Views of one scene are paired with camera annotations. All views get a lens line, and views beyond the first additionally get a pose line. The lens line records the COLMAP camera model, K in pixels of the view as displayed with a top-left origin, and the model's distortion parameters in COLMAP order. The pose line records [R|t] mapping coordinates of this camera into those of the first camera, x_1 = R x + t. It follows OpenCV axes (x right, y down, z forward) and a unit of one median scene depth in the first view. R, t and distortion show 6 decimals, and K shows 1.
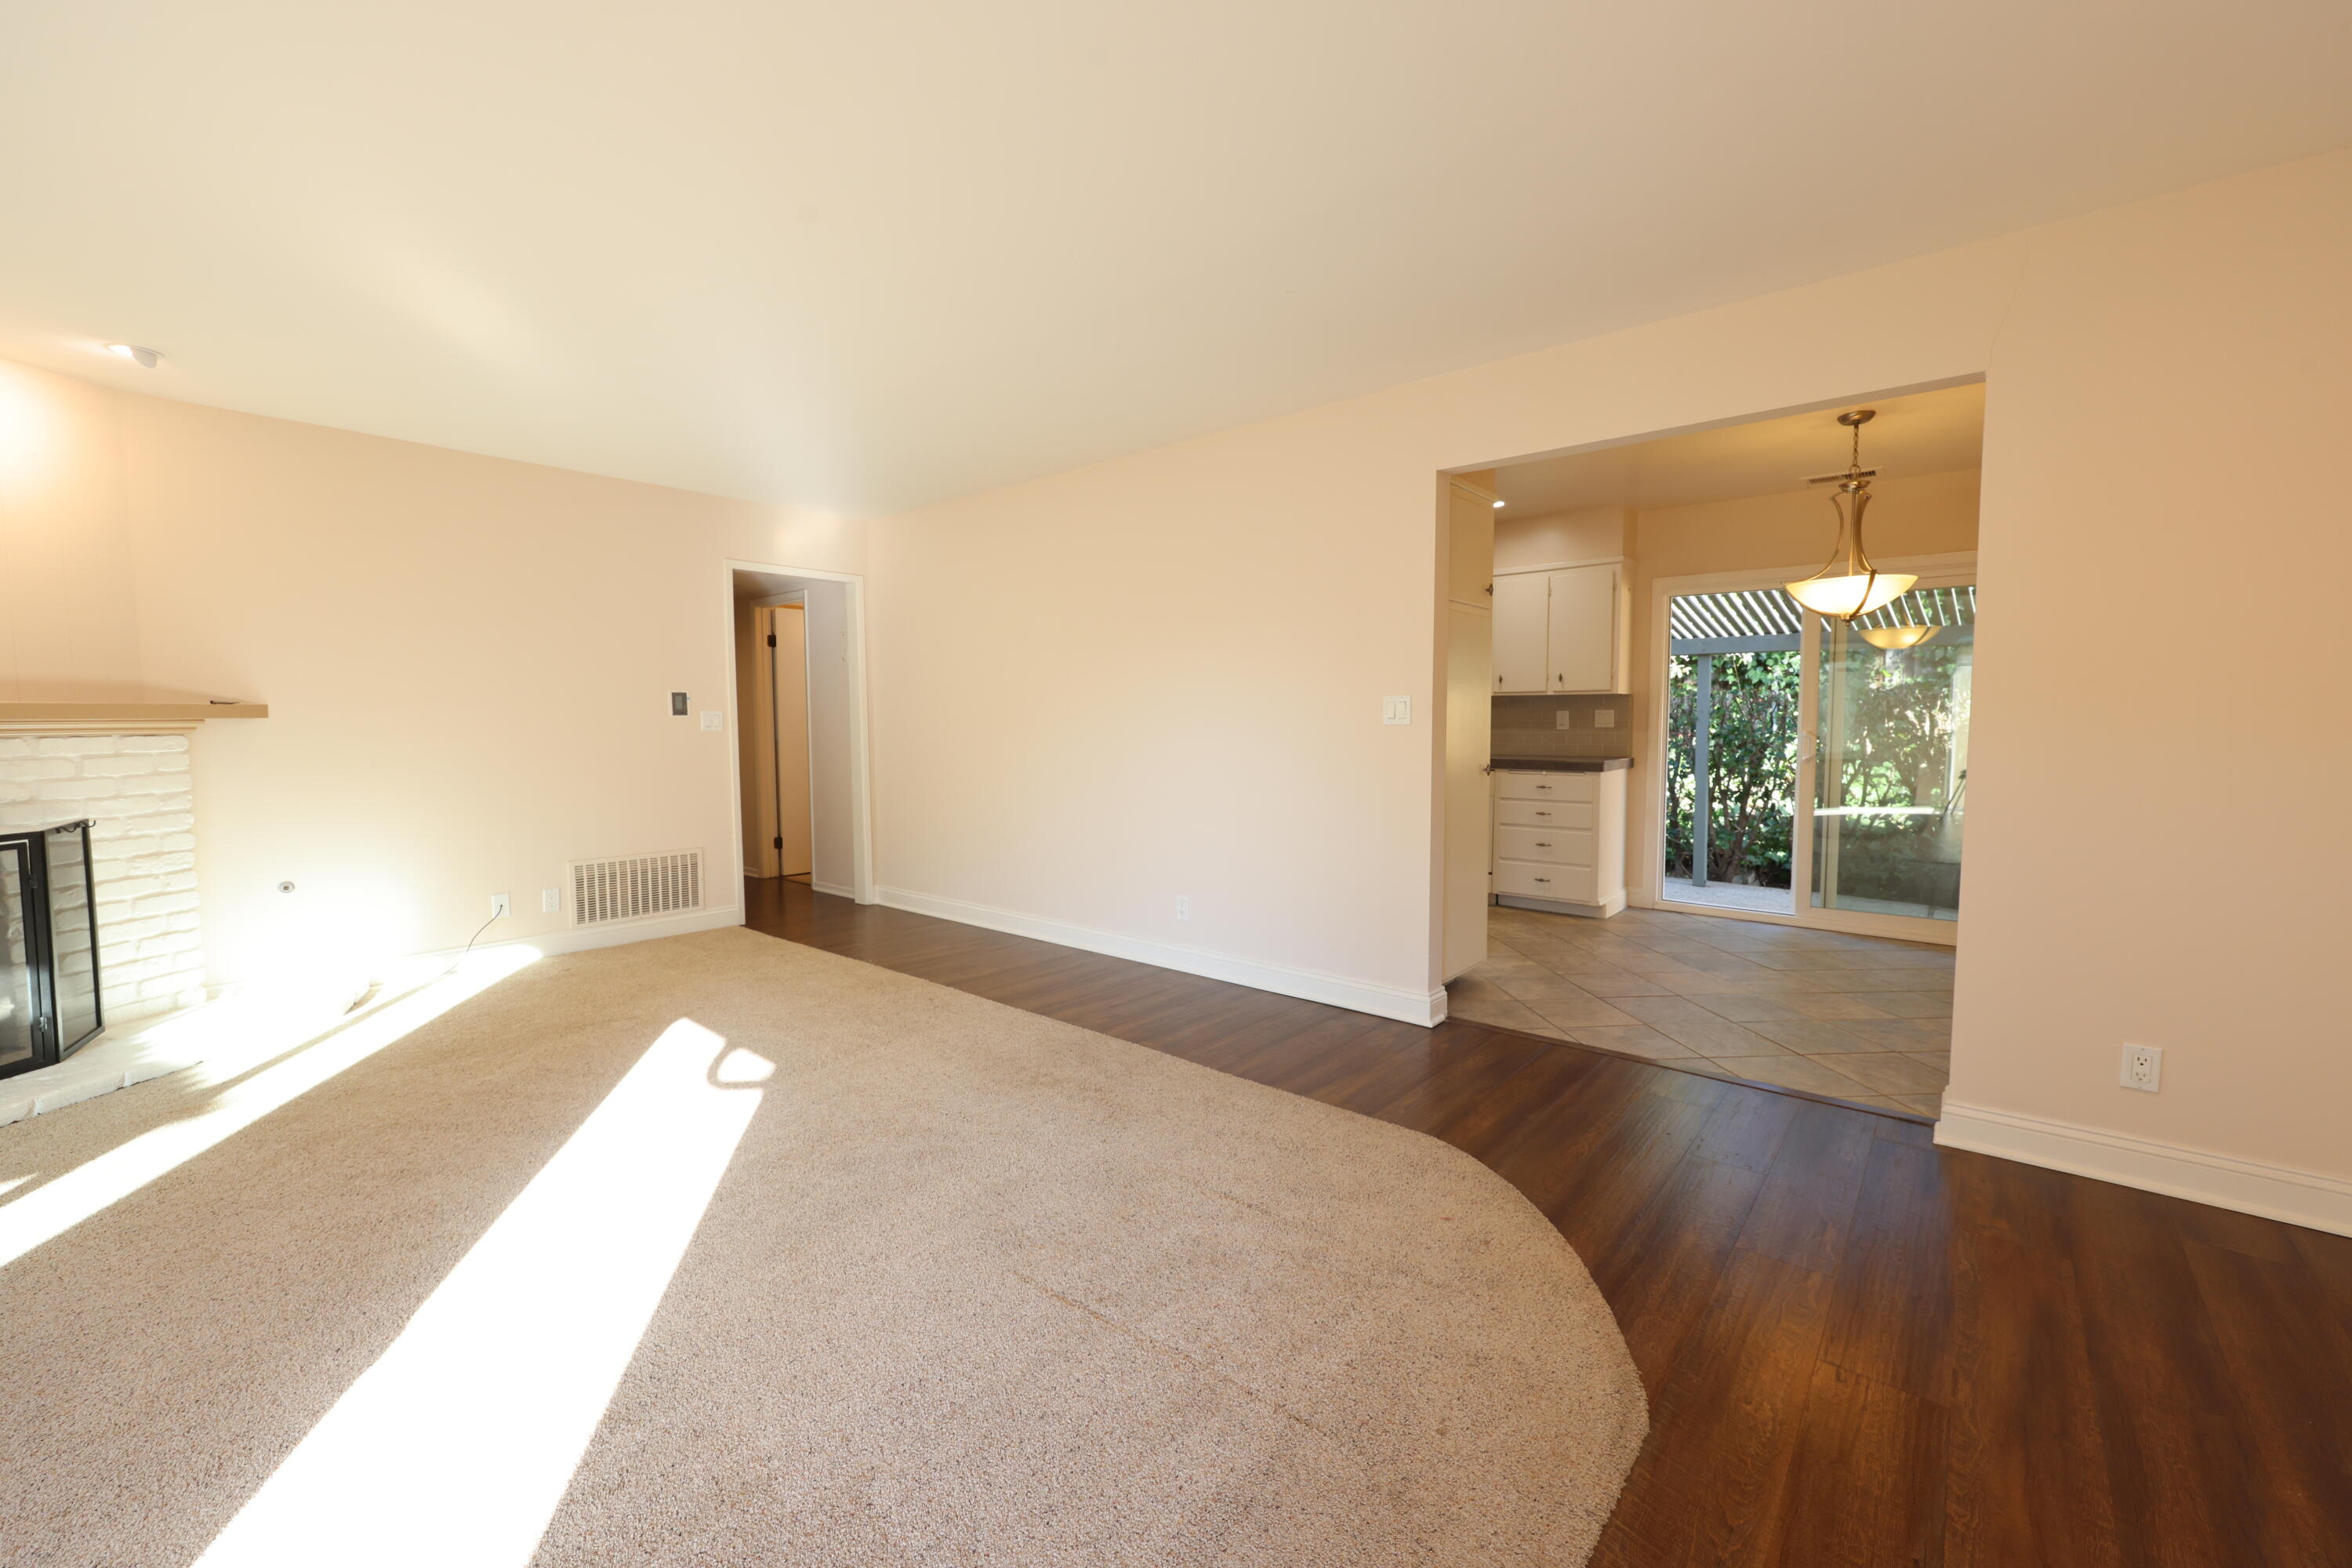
lens RADIAL K [[938.9, 0, 1176.0], [0, 938.9, 784.0], [0, 0, 1]] dist [-0.001219, 0.000384]
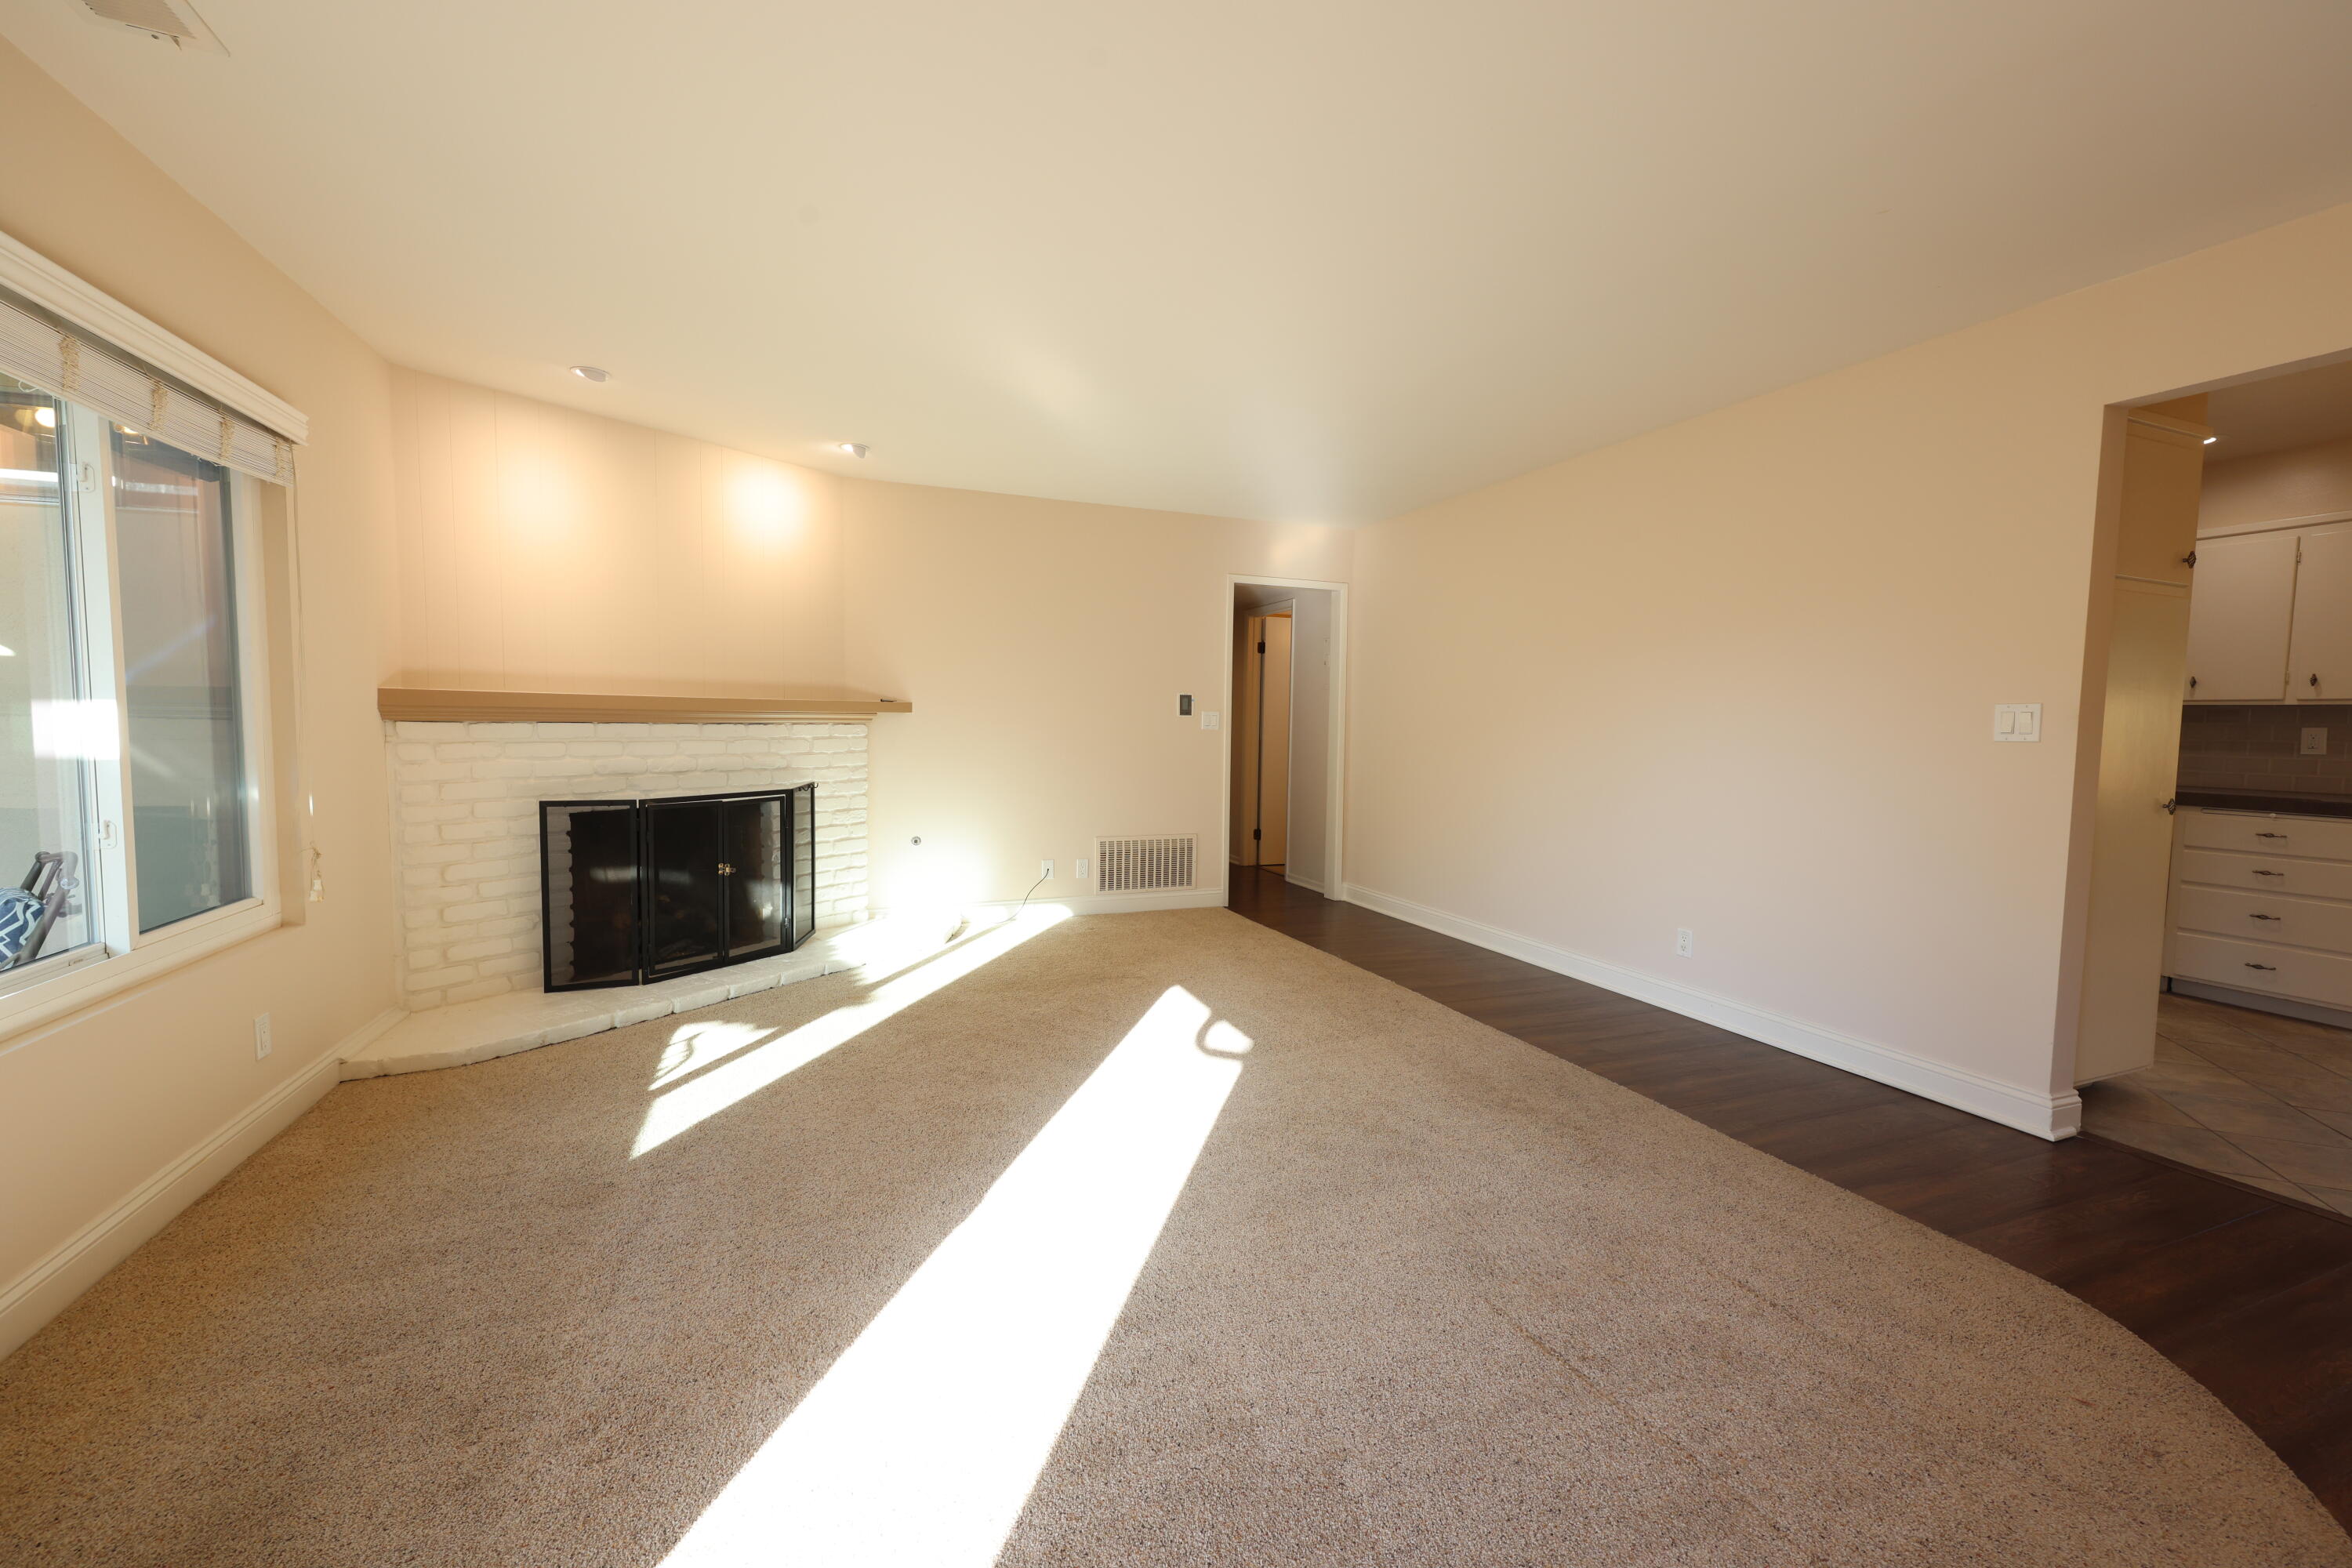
lens RADIAL K [[938.9, 0, 1176.0], [0, 938.9, 784.0], [0, 0, 1]] dist [-0.001219, 0.000384]
pose [[0.885649, 0.048768, -0.461788, -0.022101], [-0.050461, 0.998688, 0.008691, 0.000174], [0.461606, 0.015605, 0.886948, -0.004496]]
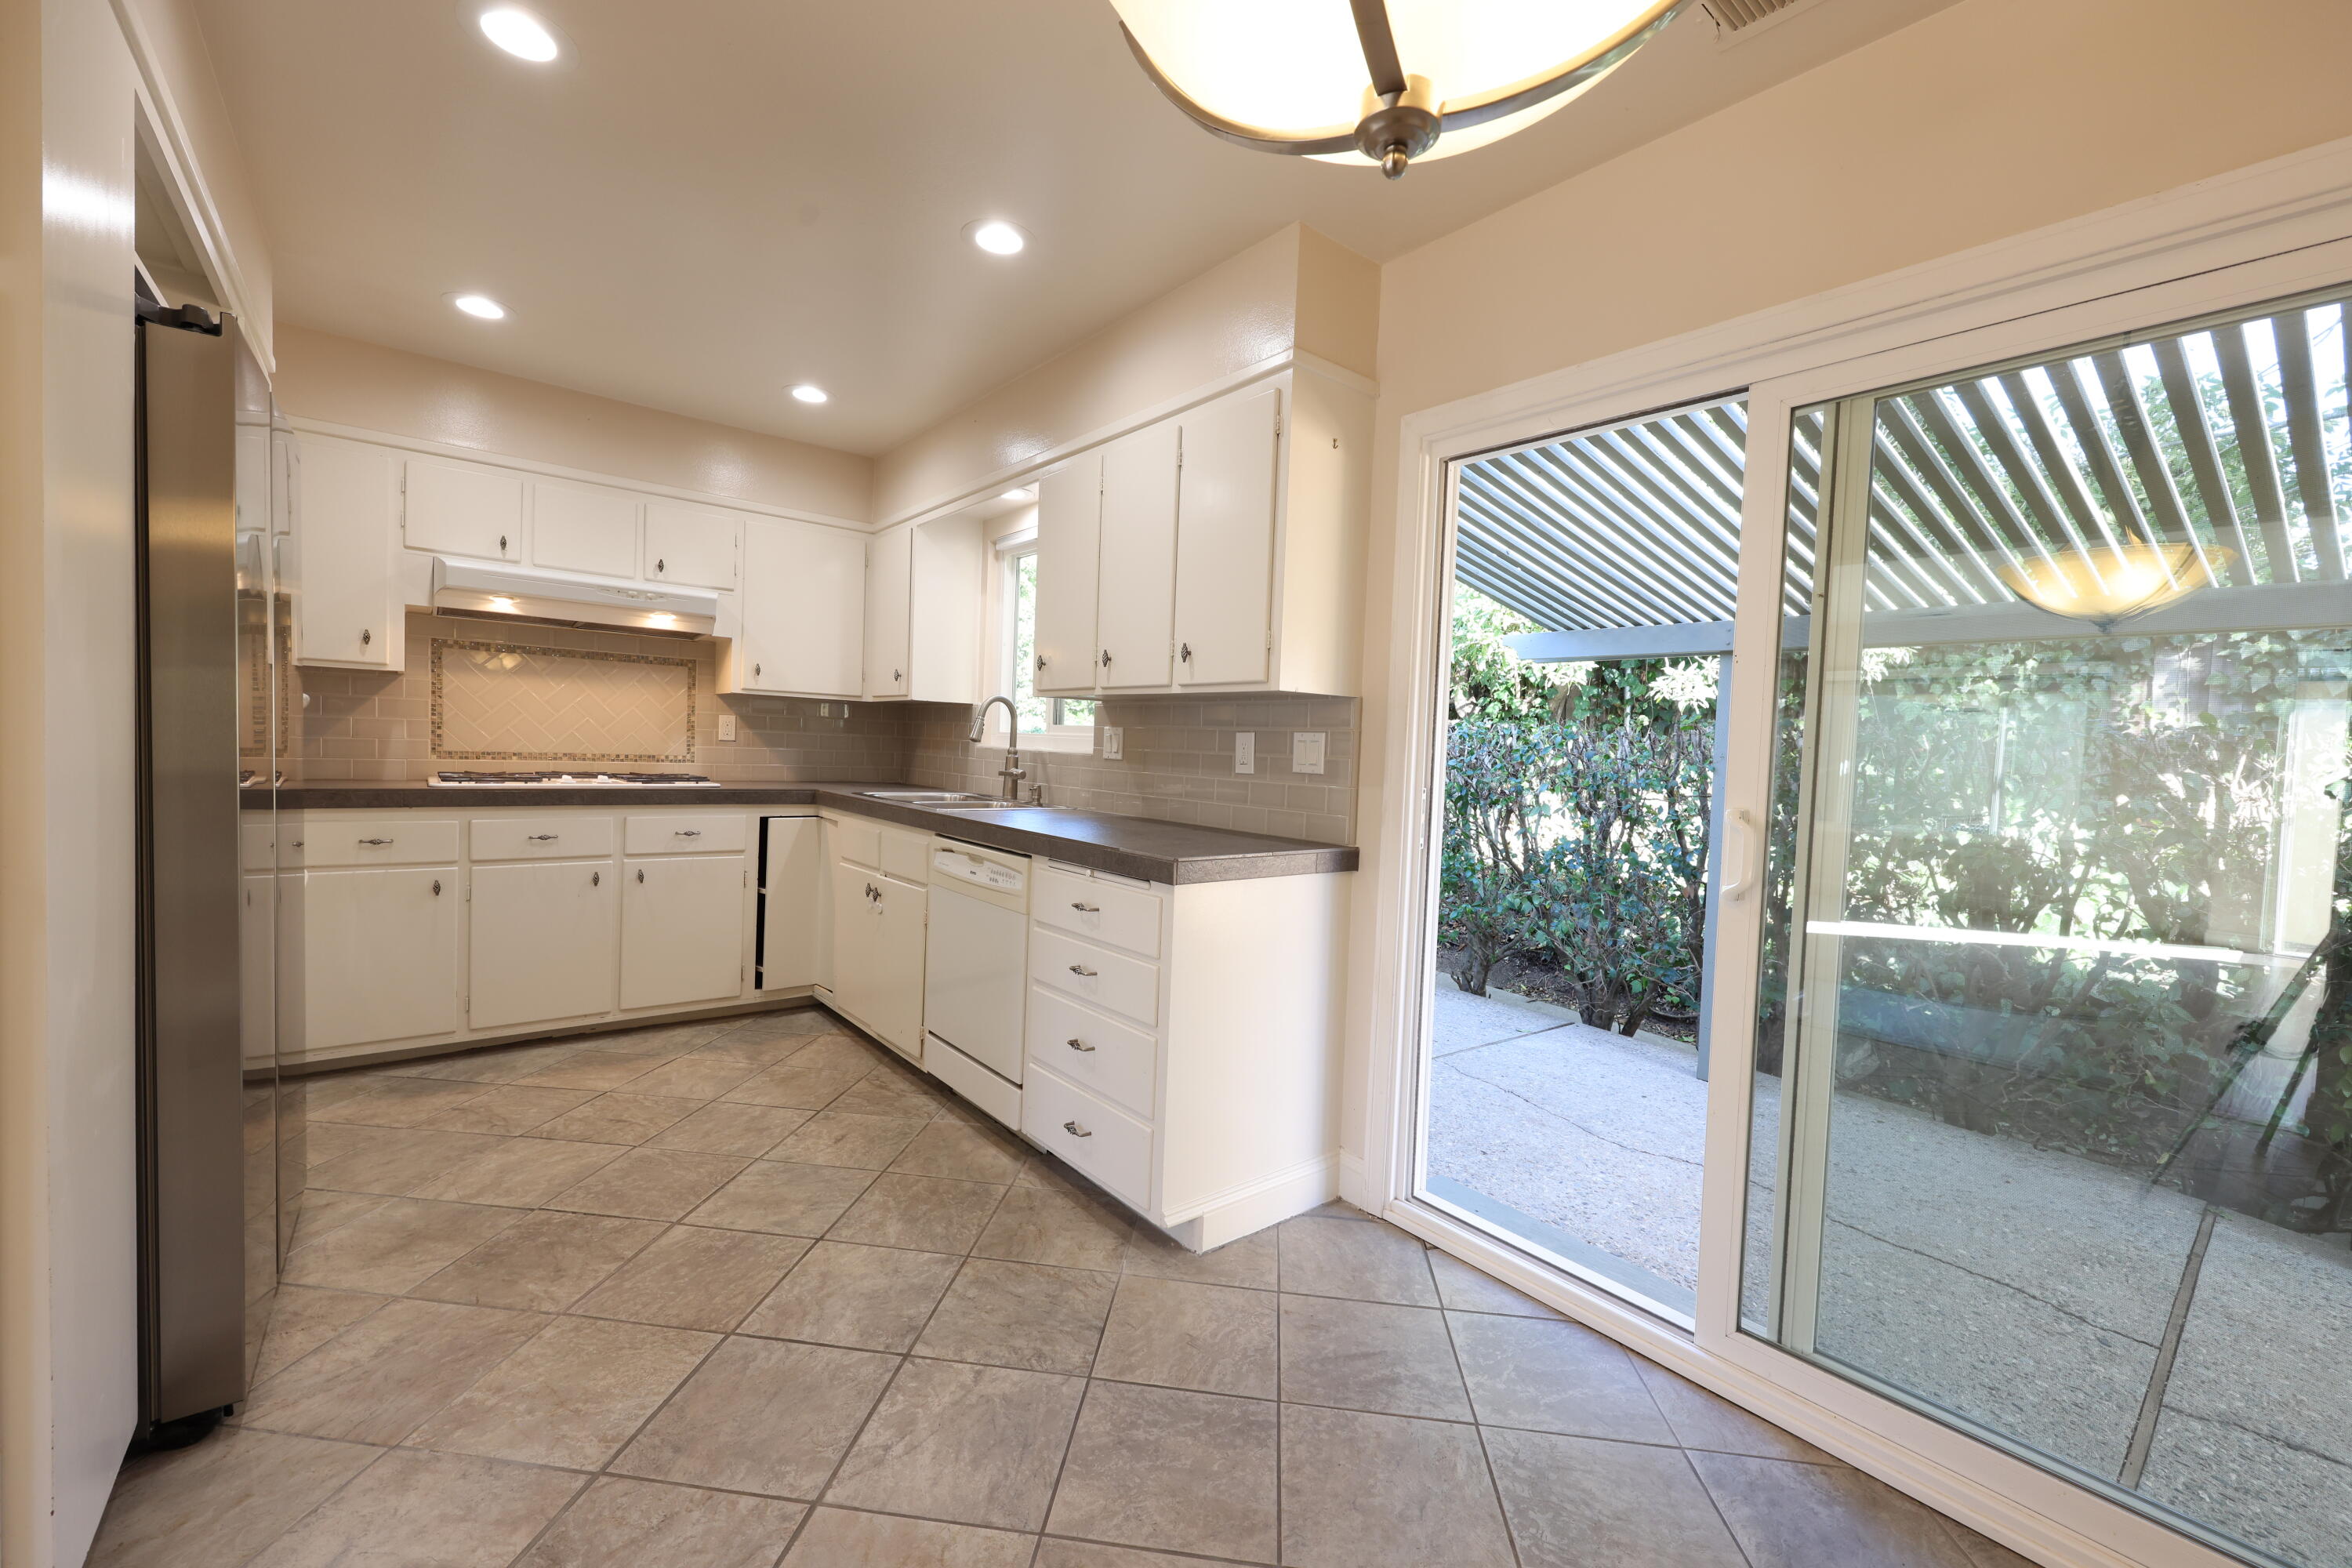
lens RADIAL K [[942.7, 0, 1176.0], [0, 942.7, 784.0], [0, 0, 1]] dist [0.000370, 0.000113]
pose [[0.982165, 0.051686, -0.180779, 0.925842], [-0.057533, 0.997972, -0.027247, -0.077303], [0.179004, 0.037162, 0.983146, 1.086655]]
